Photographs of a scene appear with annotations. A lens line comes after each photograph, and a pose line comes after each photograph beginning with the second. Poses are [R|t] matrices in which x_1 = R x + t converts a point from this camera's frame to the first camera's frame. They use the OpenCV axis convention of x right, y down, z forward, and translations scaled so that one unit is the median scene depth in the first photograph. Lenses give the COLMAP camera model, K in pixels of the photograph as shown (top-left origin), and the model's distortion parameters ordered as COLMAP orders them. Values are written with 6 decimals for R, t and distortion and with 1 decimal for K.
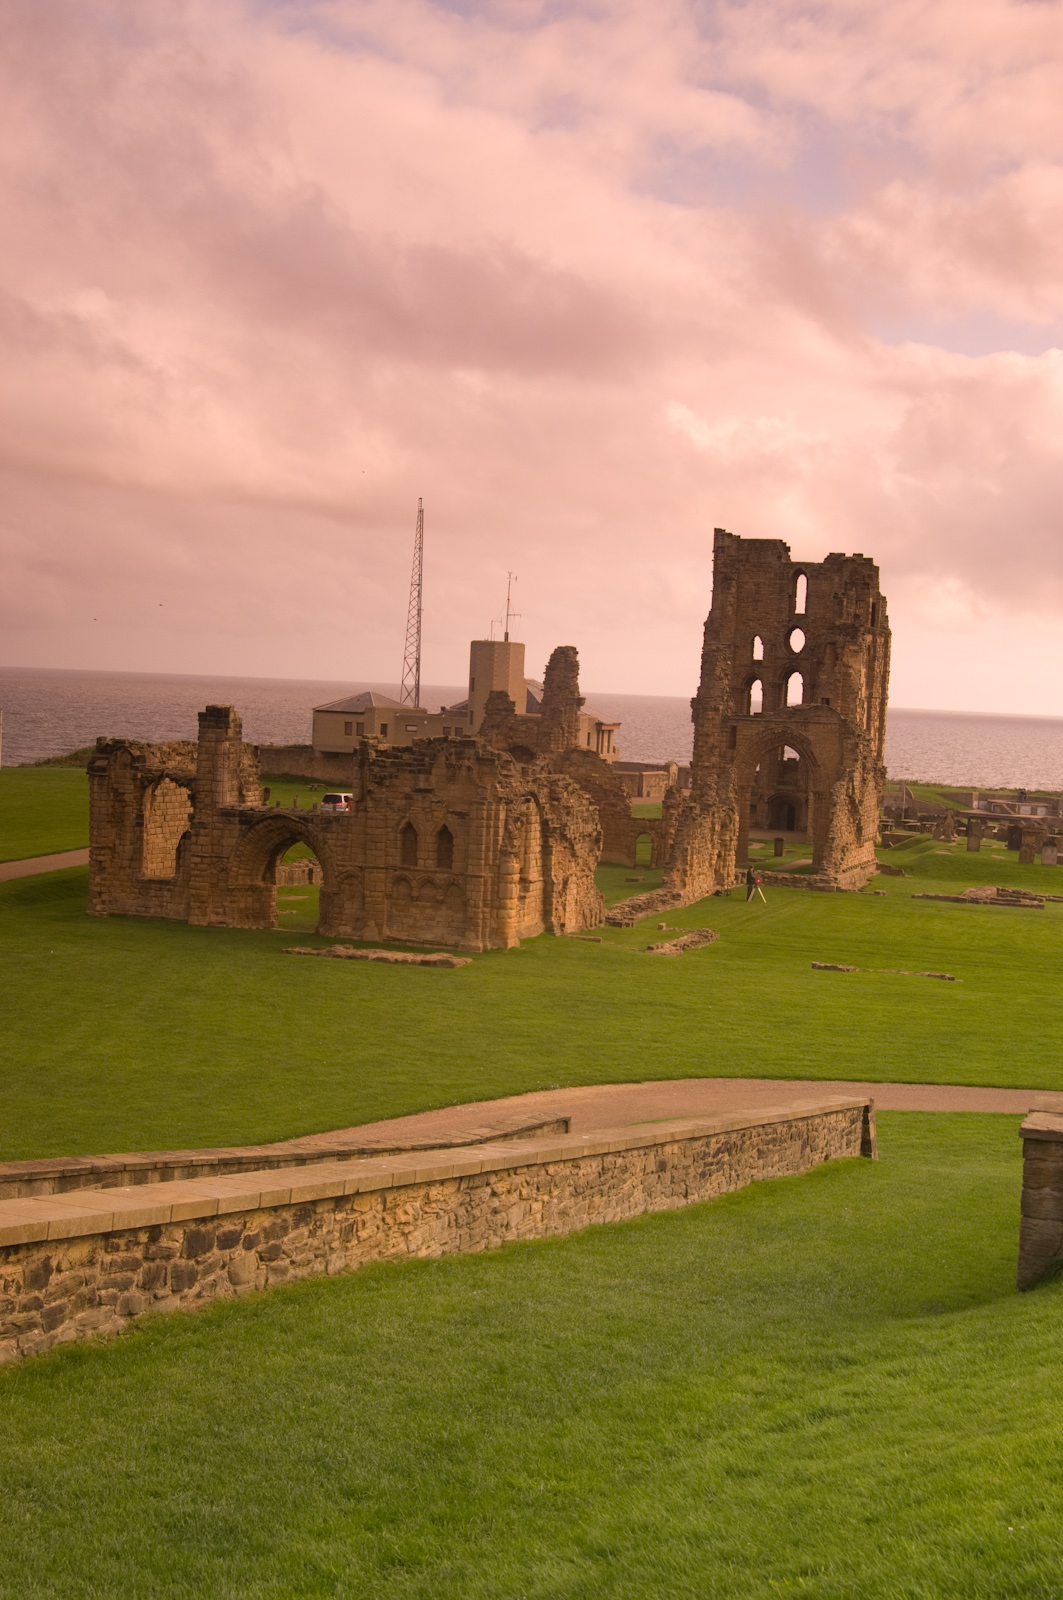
lens RADIAL K [[1998.7, 0, 554.6], [0, 1998.7, 826.2], [0, 0, 1]] dist [-0.095372, 0.000000]
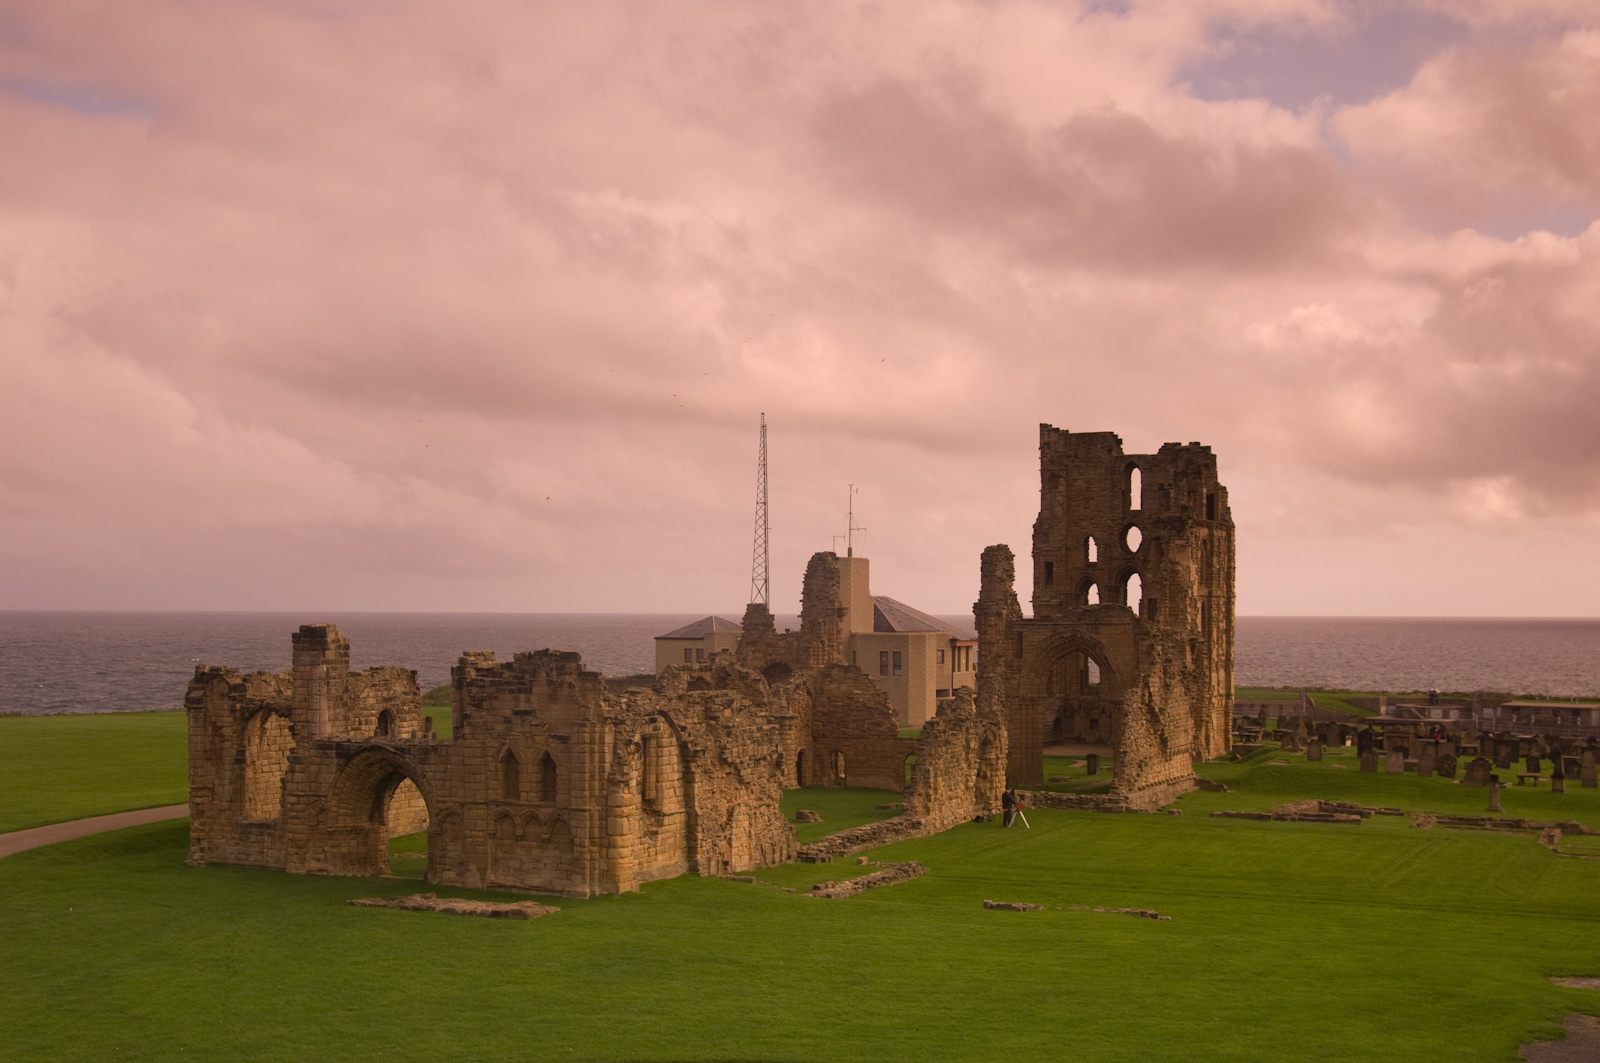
lens RADIAL K [[1998.7, 0, 796.7], [0, 1998.7, 529.6], [0, 0, 1]] dist [-0.095372, 0.000000]
pose [[0.992270, -0.047033, -0.114842, 0.131495], [0.033806, 0.992846, -0.114515, 0.005502], [0.119407, 0.109747, 0.986761, 0.125670]]
